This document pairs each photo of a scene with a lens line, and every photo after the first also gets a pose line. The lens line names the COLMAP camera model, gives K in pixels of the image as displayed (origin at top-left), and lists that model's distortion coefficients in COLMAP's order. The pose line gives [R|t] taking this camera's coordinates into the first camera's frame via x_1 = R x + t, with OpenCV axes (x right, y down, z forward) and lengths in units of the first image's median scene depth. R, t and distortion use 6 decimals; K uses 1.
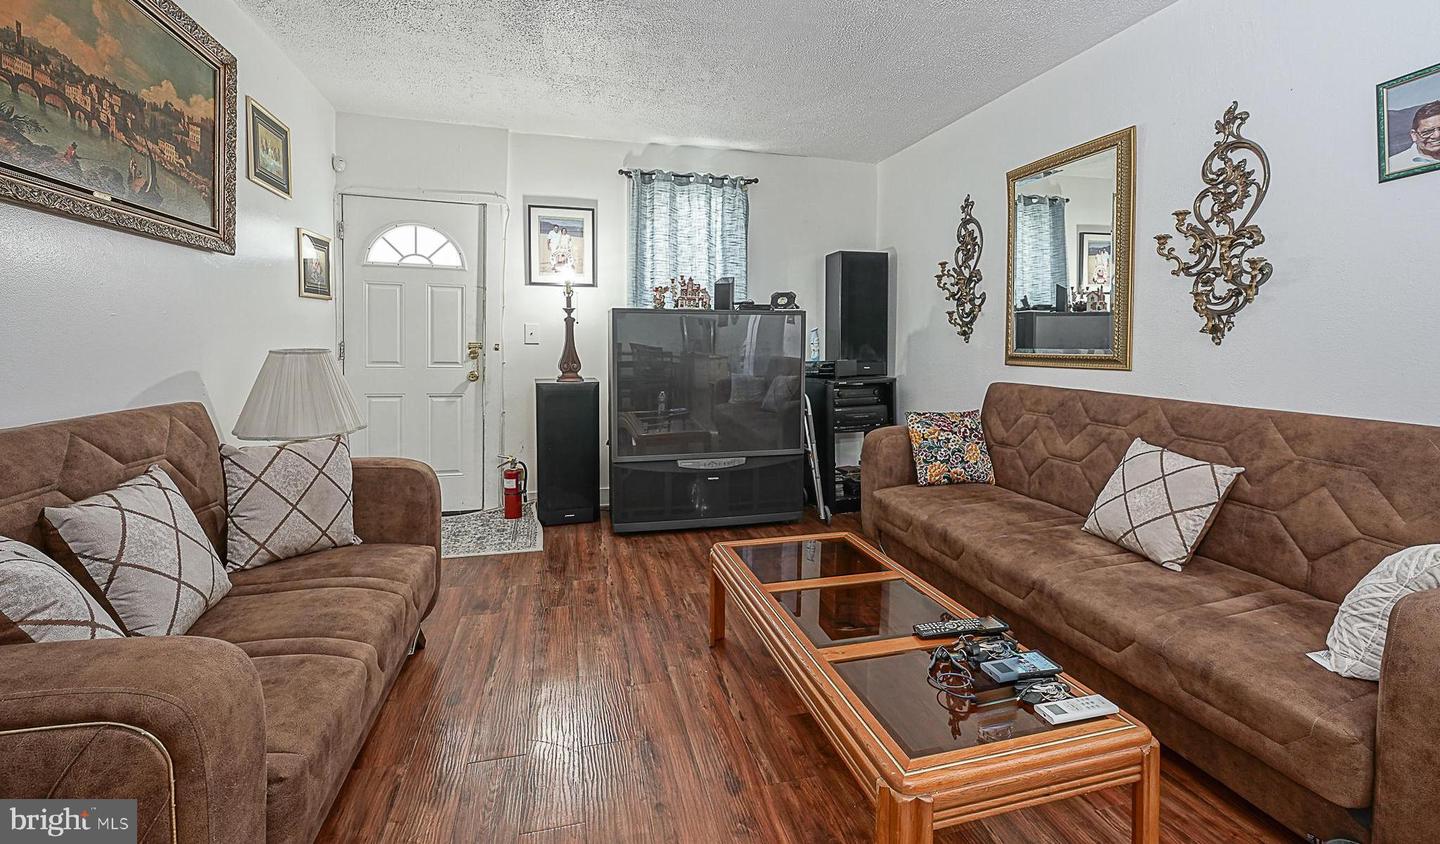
lens RADIAL K [[647.1, 0, 761.9], [0, 647.1, 359.5], [0, 0, 1]] dist [0.000909, 0.000093]
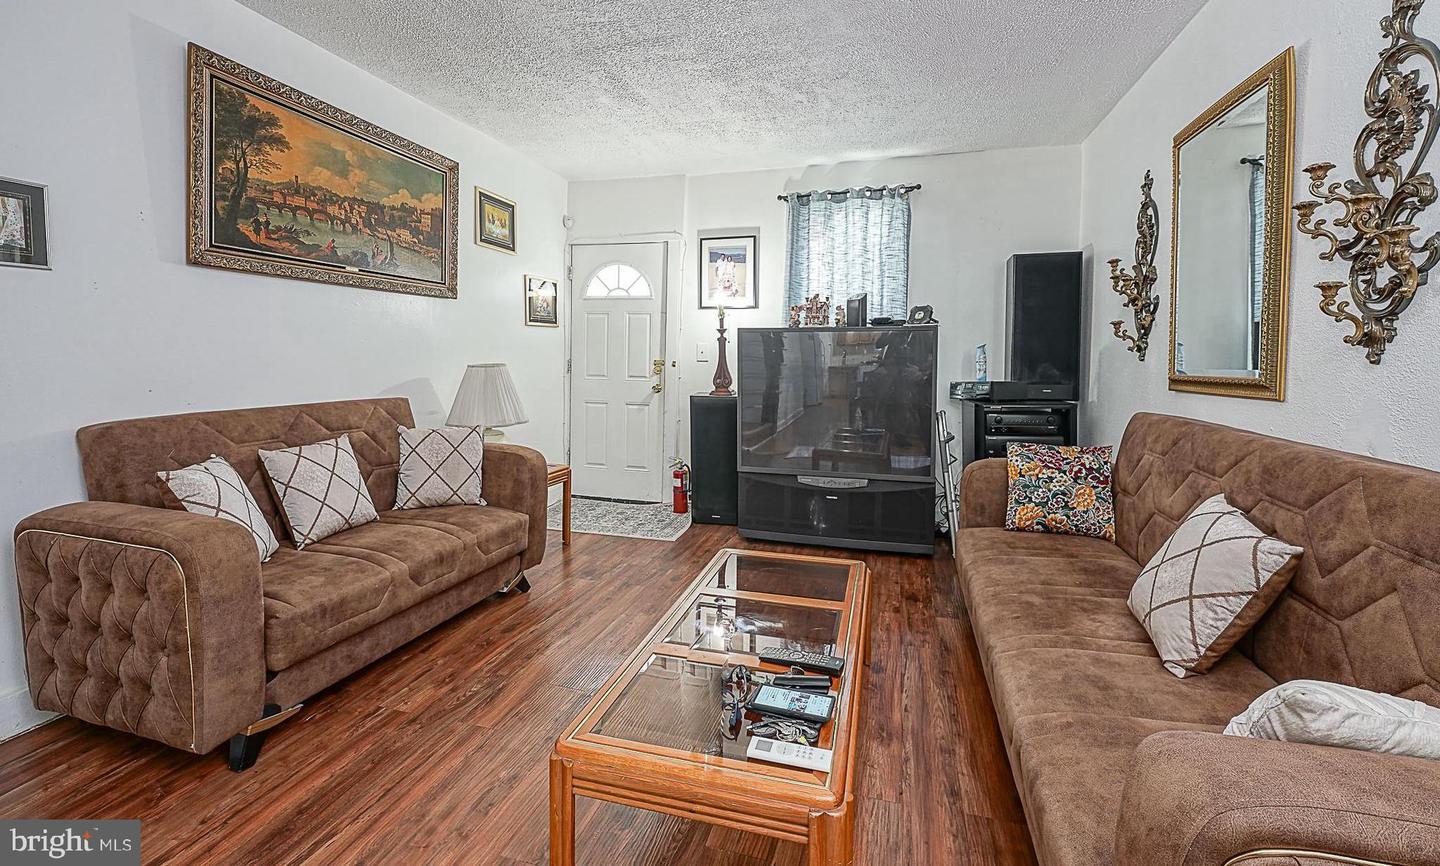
lens RADIAL K [[668.8, 0, 726.9], [0, 668.8, 377.7], [0, 0, 1]] dist [0.000161, -0.000060]
pose [[0.835278, 0.016109, -0.549592, 0.406882], [-0.017288, 0.999846, 0.003031, 0.000329], [0.549556, 0.006970, 0.835428, 0.064508]]
